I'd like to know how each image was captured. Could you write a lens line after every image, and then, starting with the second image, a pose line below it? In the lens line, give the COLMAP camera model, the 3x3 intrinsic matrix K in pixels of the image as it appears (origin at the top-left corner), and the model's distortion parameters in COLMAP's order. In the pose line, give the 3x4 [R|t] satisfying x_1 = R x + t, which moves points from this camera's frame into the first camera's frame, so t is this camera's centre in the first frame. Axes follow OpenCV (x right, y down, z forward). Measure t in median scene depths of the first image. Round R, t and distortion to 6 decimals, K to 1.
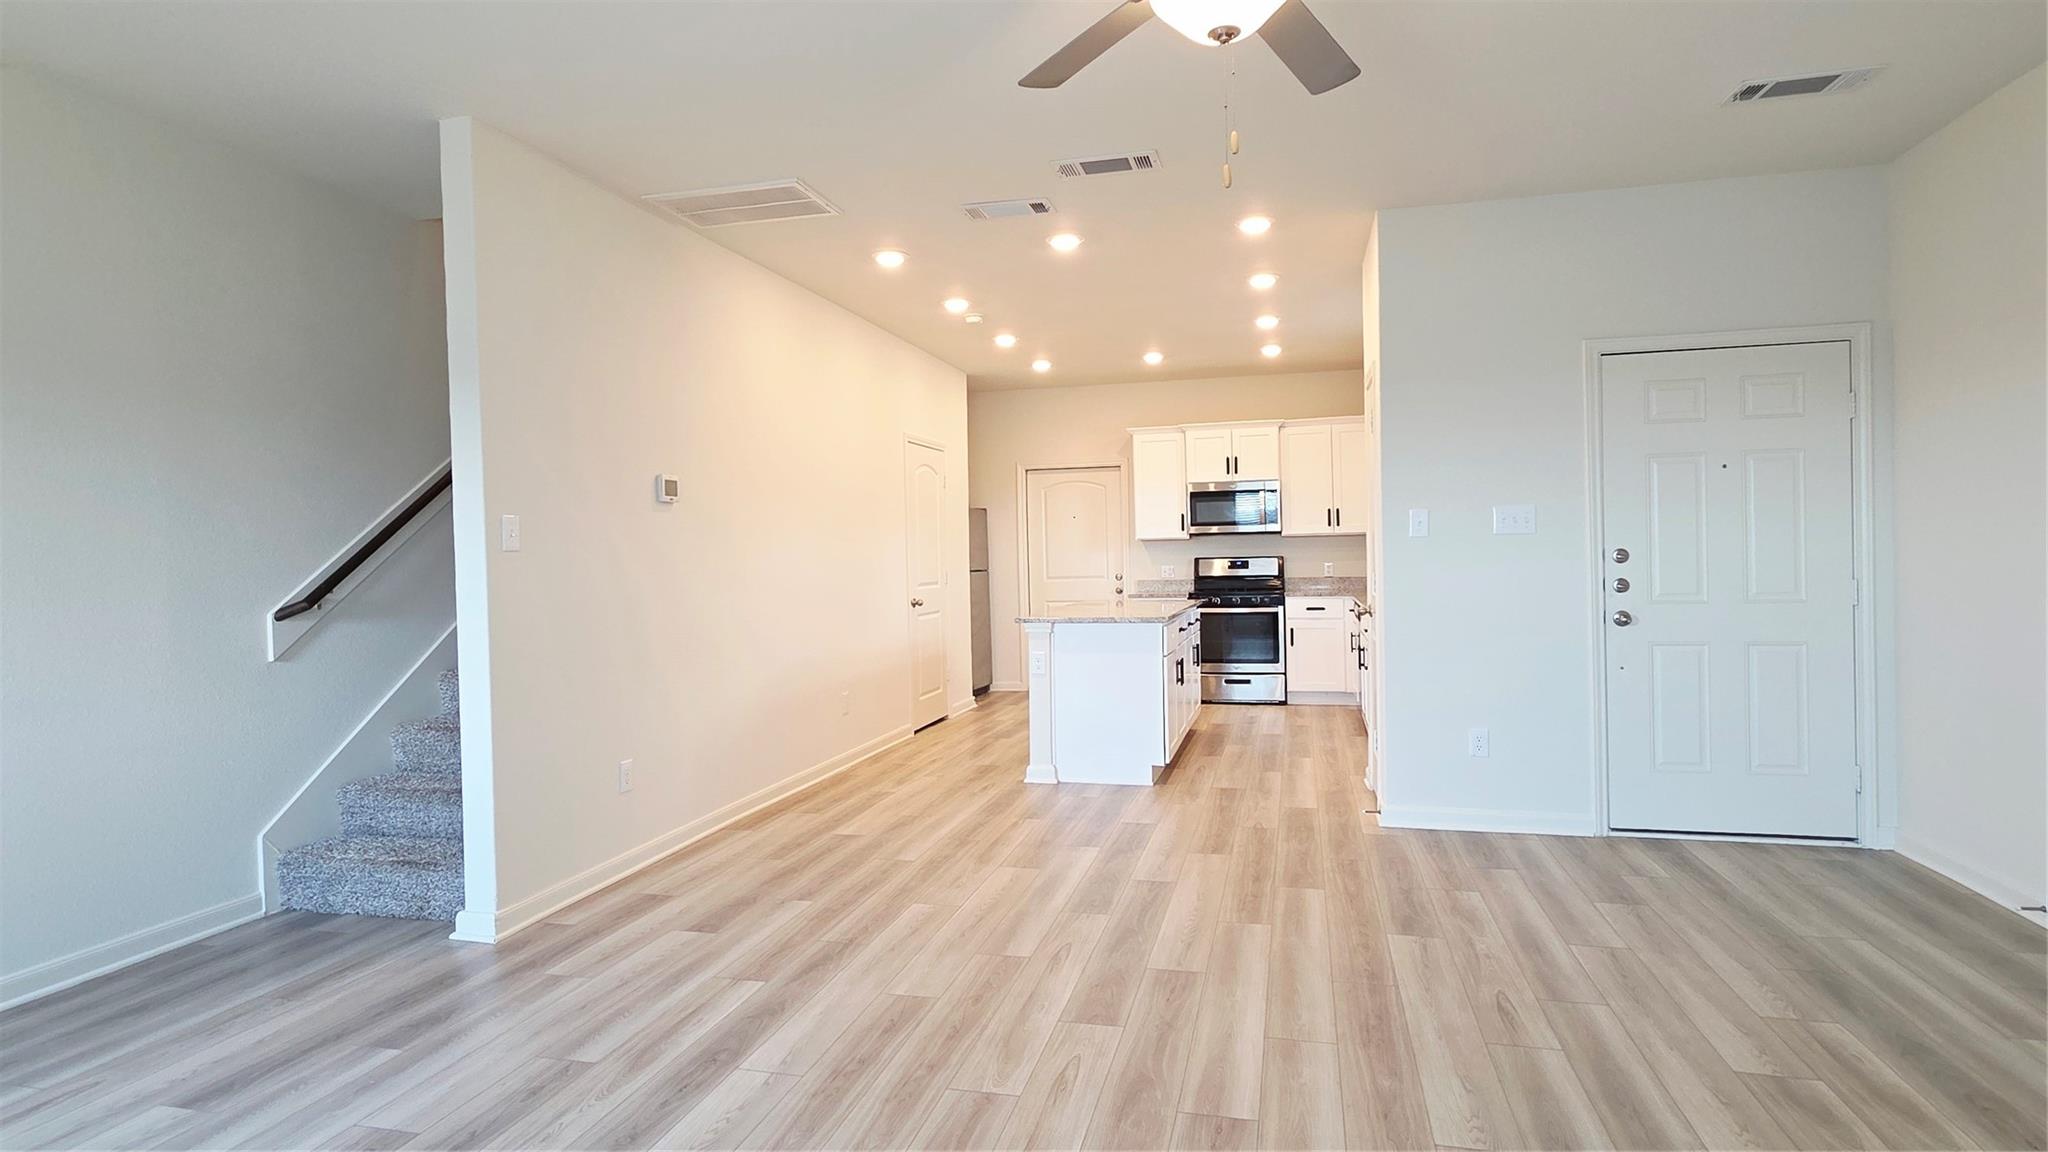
lens RADIAL K [[1030.6, 0, 1022.2], [0, 1030.6, 575.1], [0, 0, 1]] dist [0.004959, 0.000871]
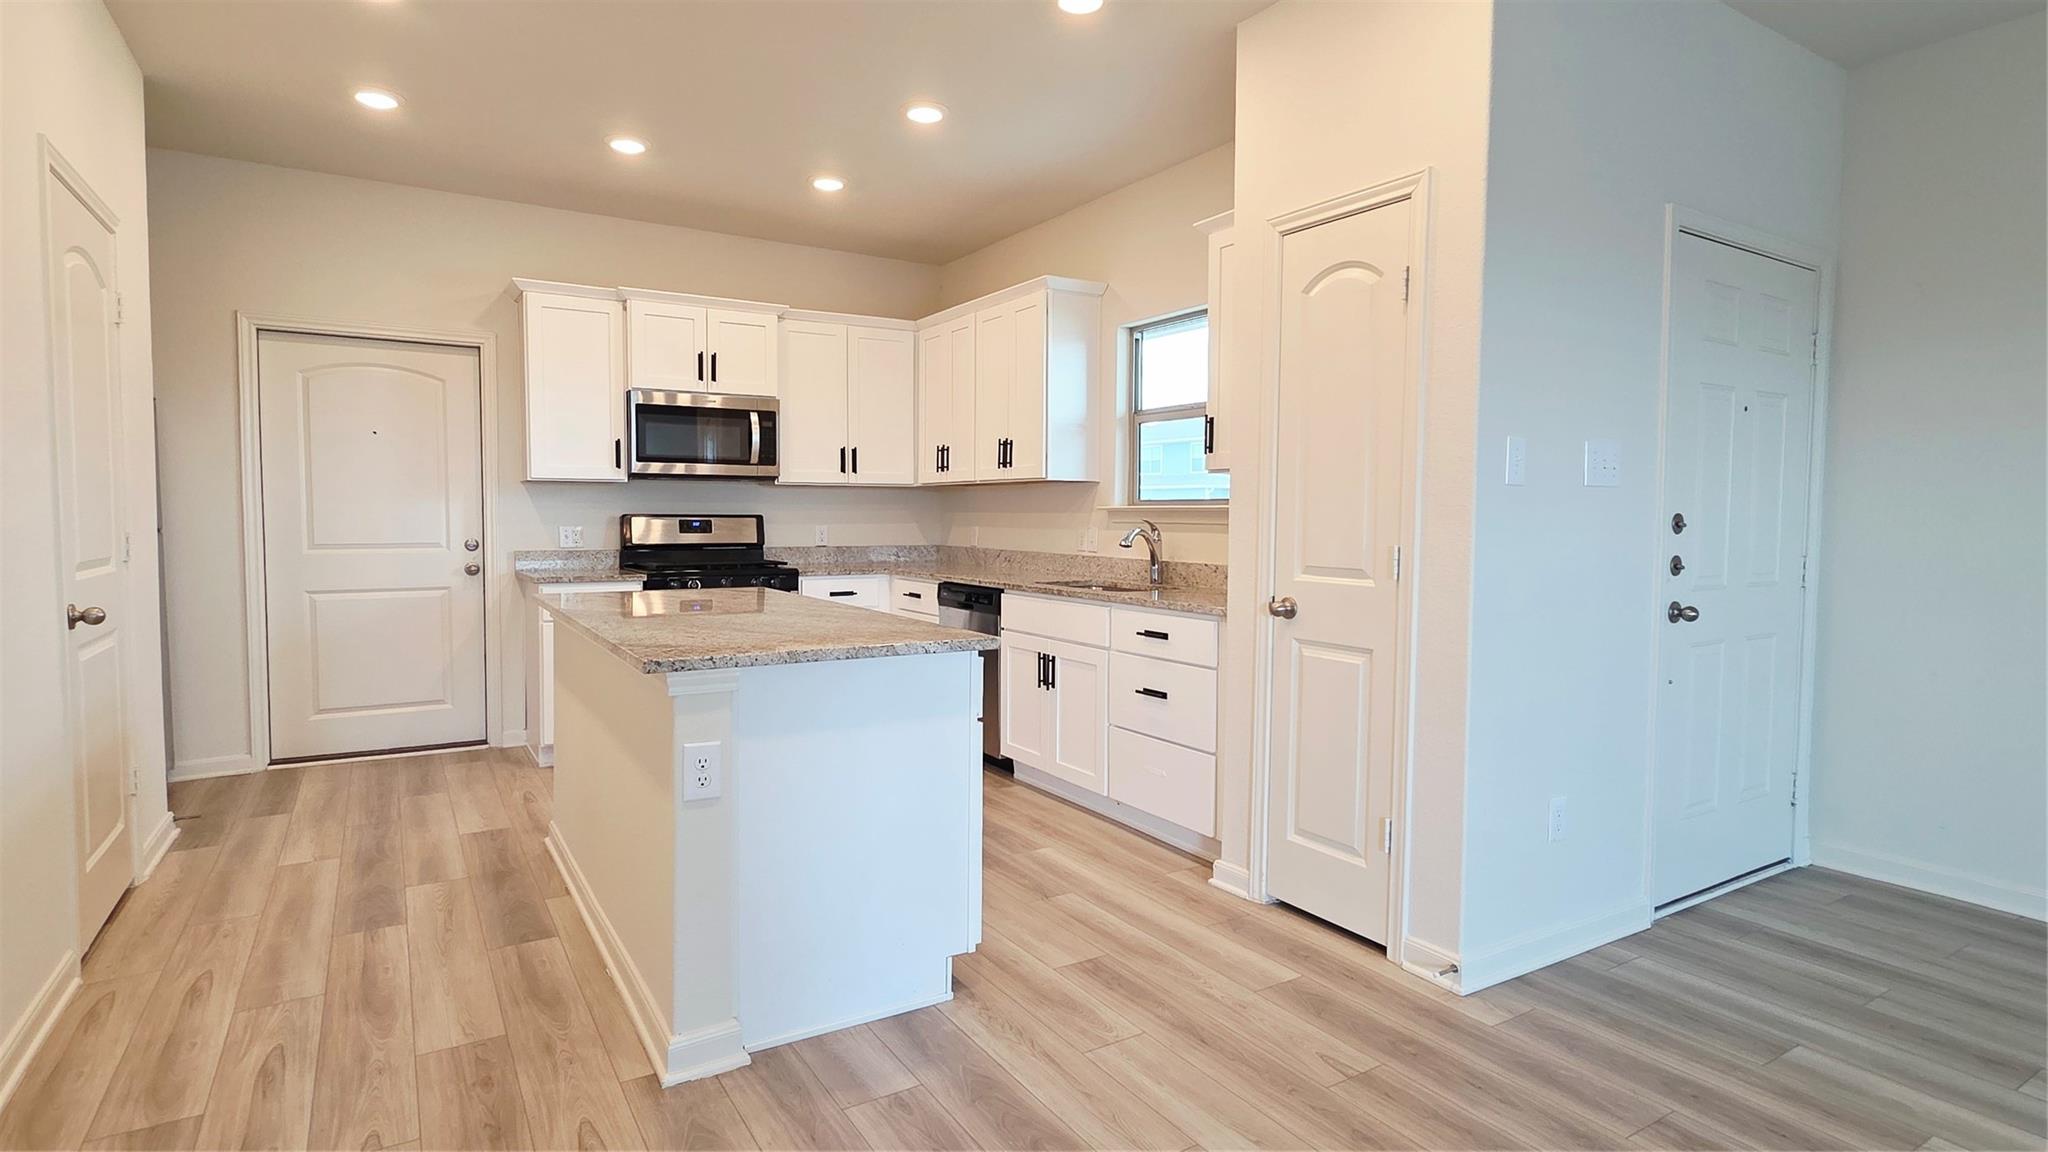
lens RADIAL K [[1030.6, 0, 1027.0], [0, 1030.6, 568.2], [0, 0, 1]] dist [0.004959, 0.000871]
pose [[0.683196, -0.013958, 0.730102, -0.120817], [-0.006208, 0.999670, 0.024921, -0.001385], [-0.730209, -0.021558, 0.682884, 0.424953]]
